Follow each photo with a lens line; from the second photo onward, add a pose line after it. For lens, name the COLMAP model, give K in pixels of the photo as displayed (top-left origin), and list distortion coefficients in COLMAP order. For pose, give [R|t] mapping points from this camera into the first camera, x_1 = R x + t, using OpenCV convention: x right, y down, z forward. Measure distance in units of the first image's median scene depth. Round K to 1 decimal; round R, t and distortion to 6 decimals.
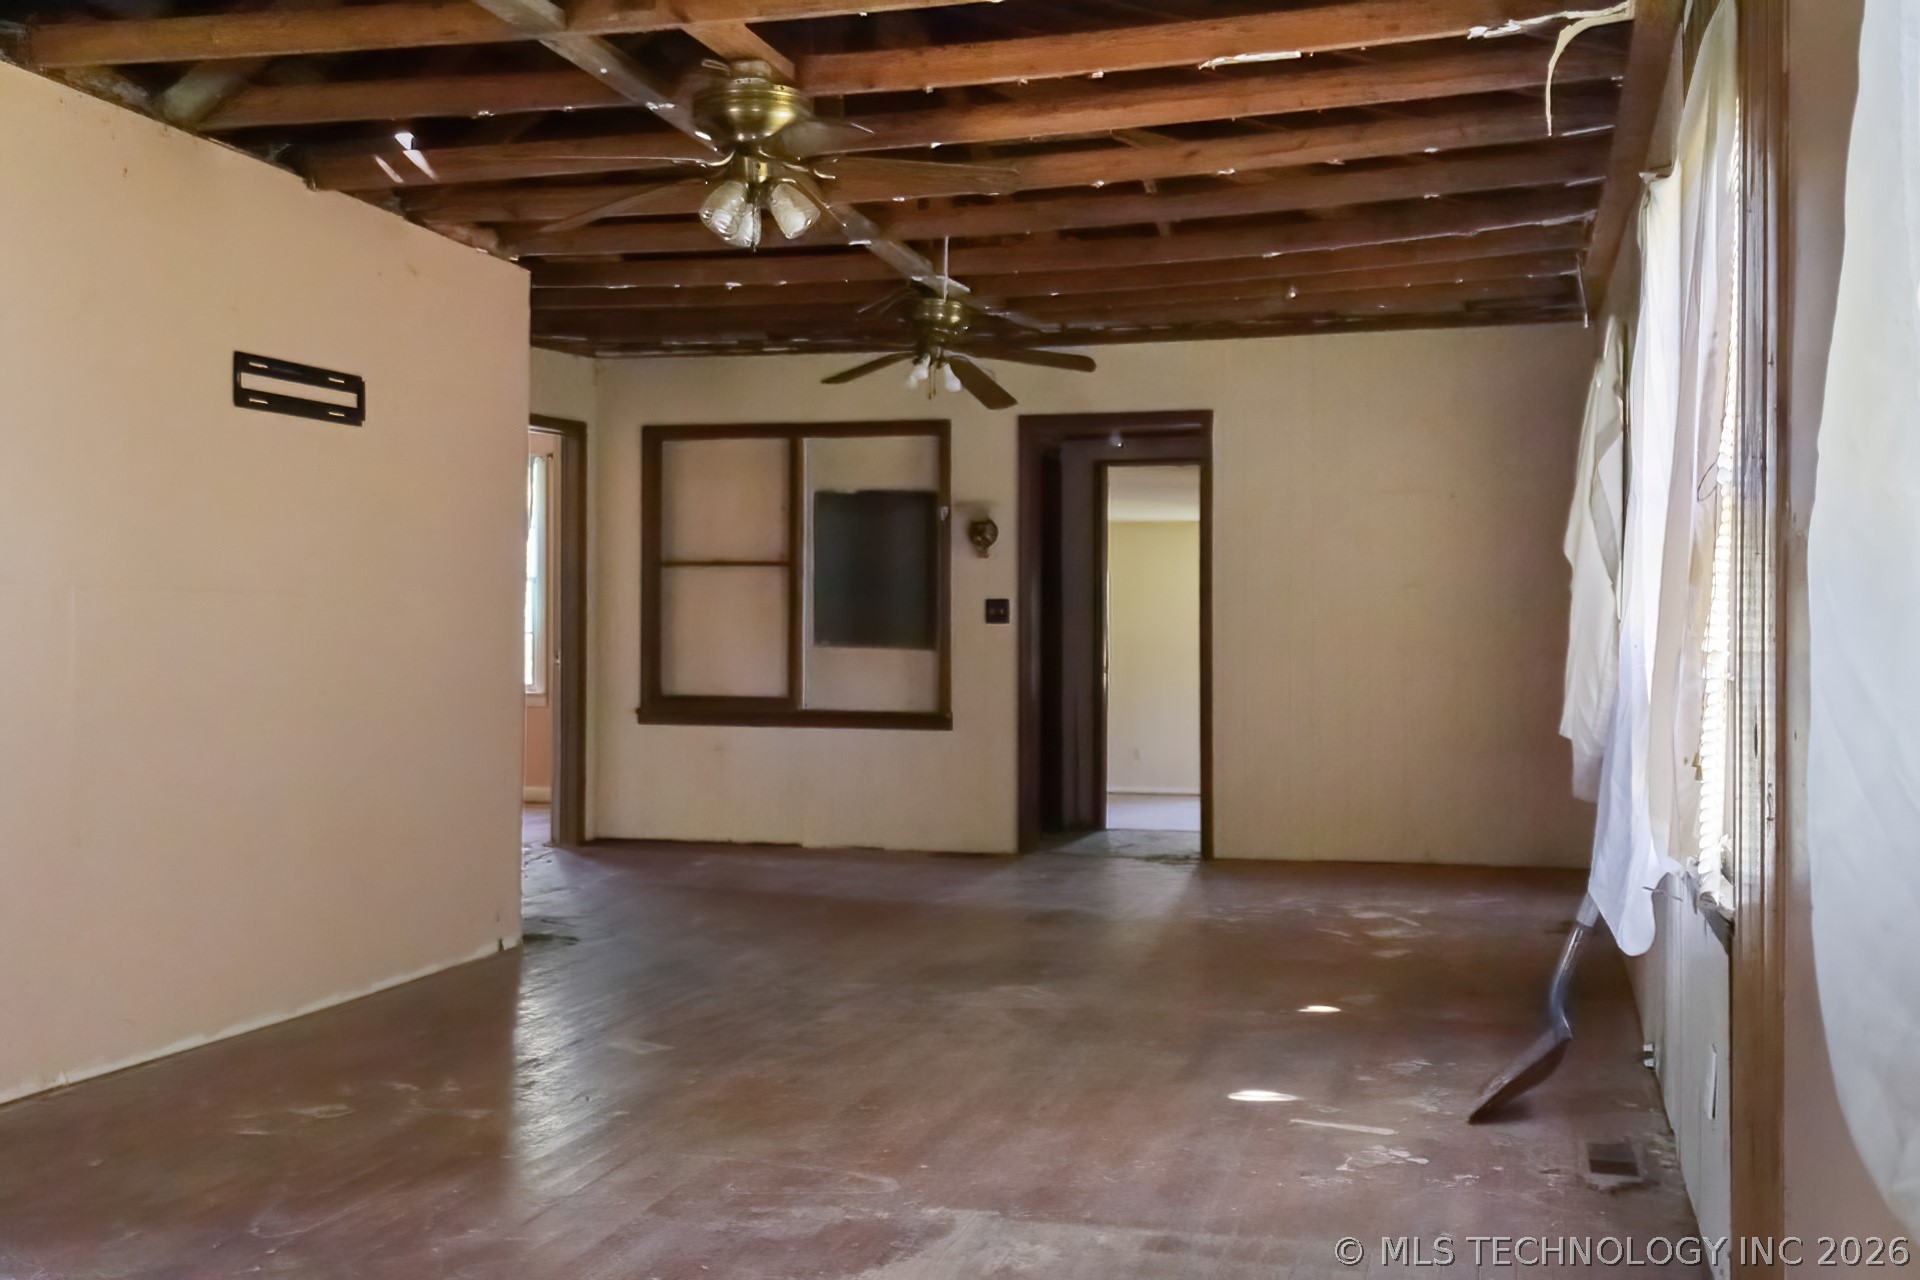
lens RADIAL K [[2119.8, 0, 950.2], [0, 2119.8, 667.7], [0, 0, 1]] dist [0.058726, -0.015743]
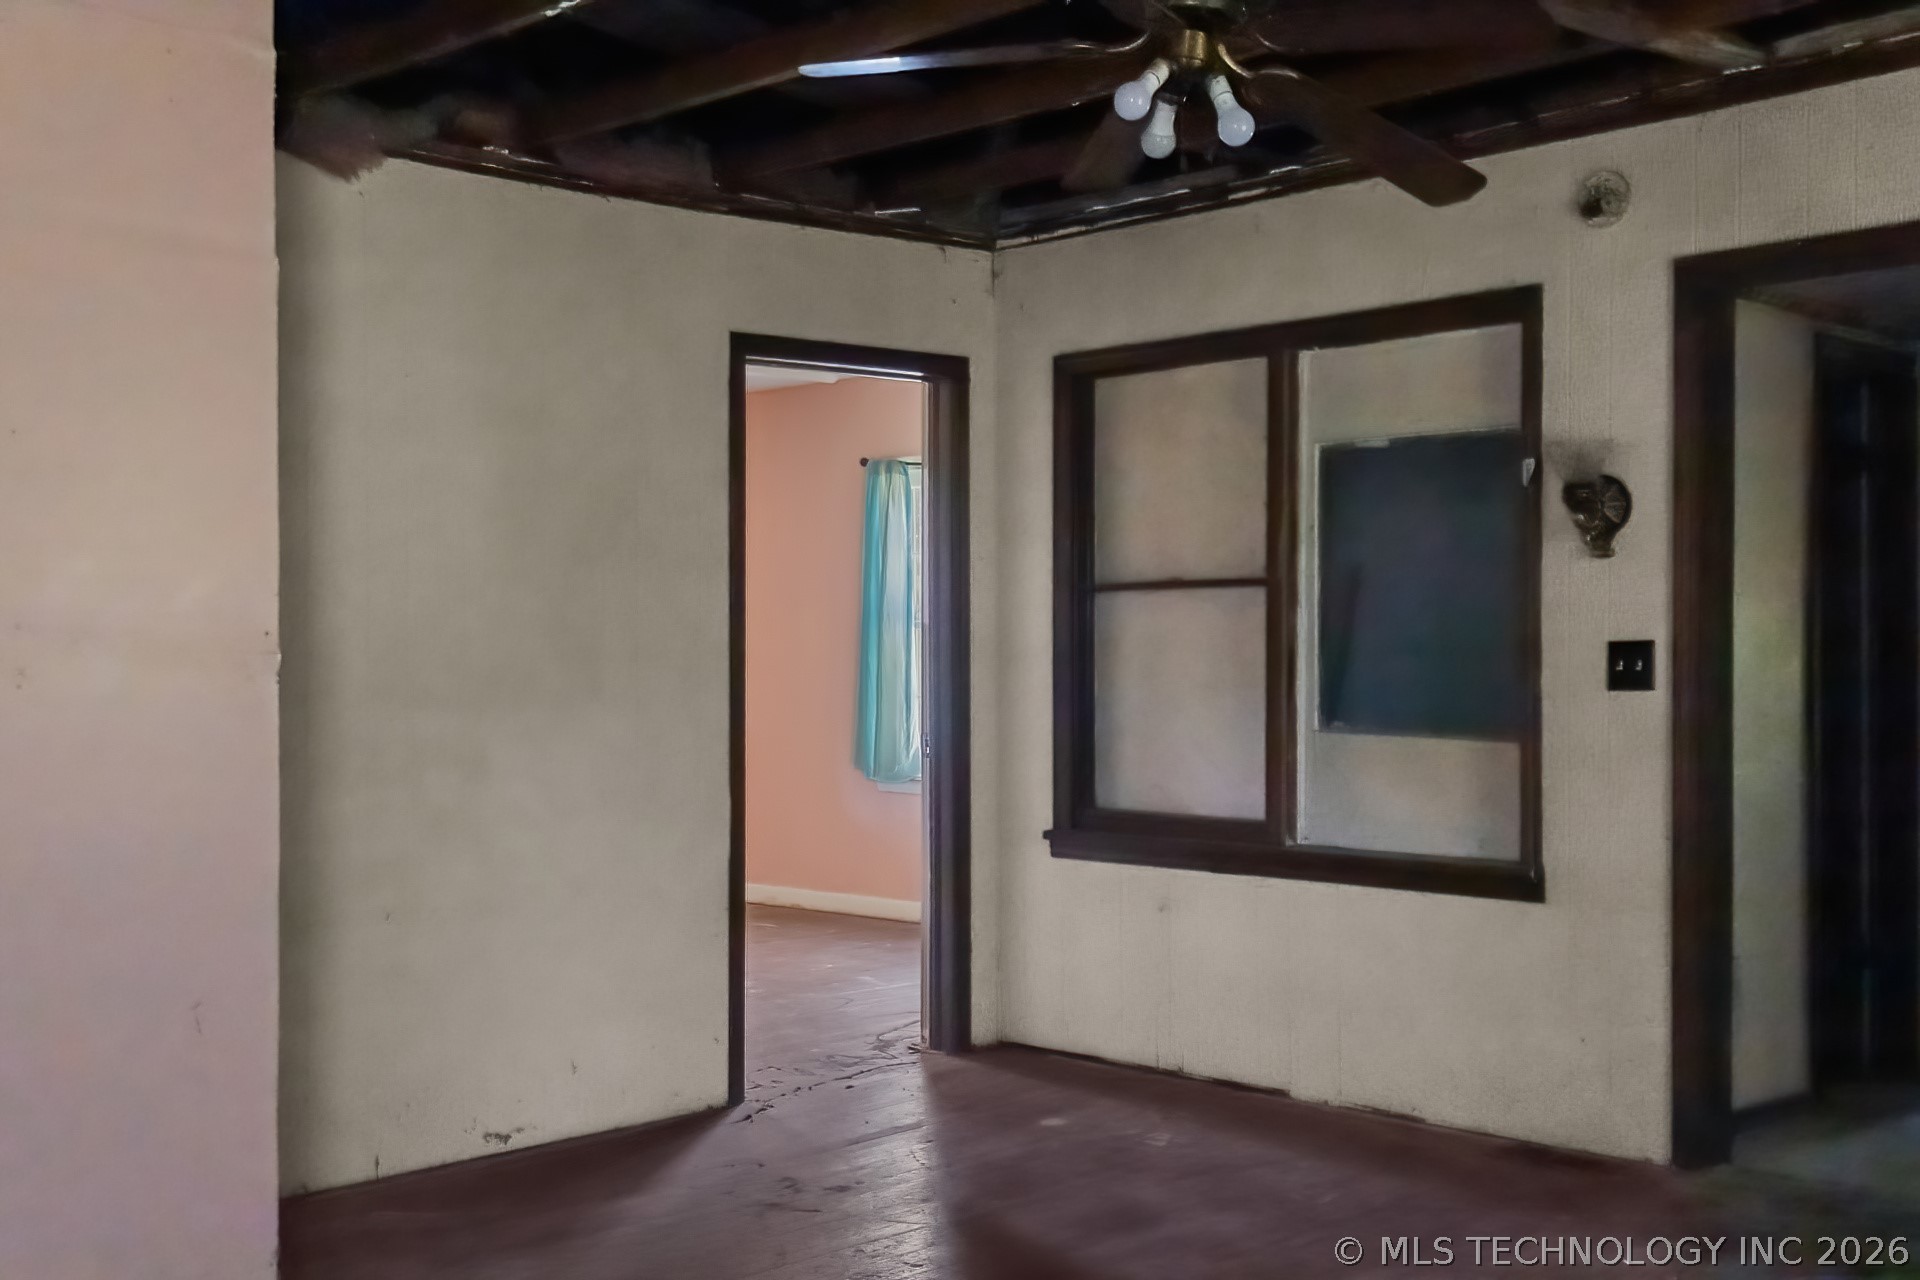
lens RADIAL K [[2083.2, 0, 956.6], [0, 2083.2, 704.5], [0, 0, 1]] dist [0.025505, 0.015662]
pose [[0.866534, 0.005572, -0.499087, 0.127343], [-0.010992, 0.999908, -0.007923, -0.012299], [0.498997, 0.012351, 0.866516, 0.504459]]
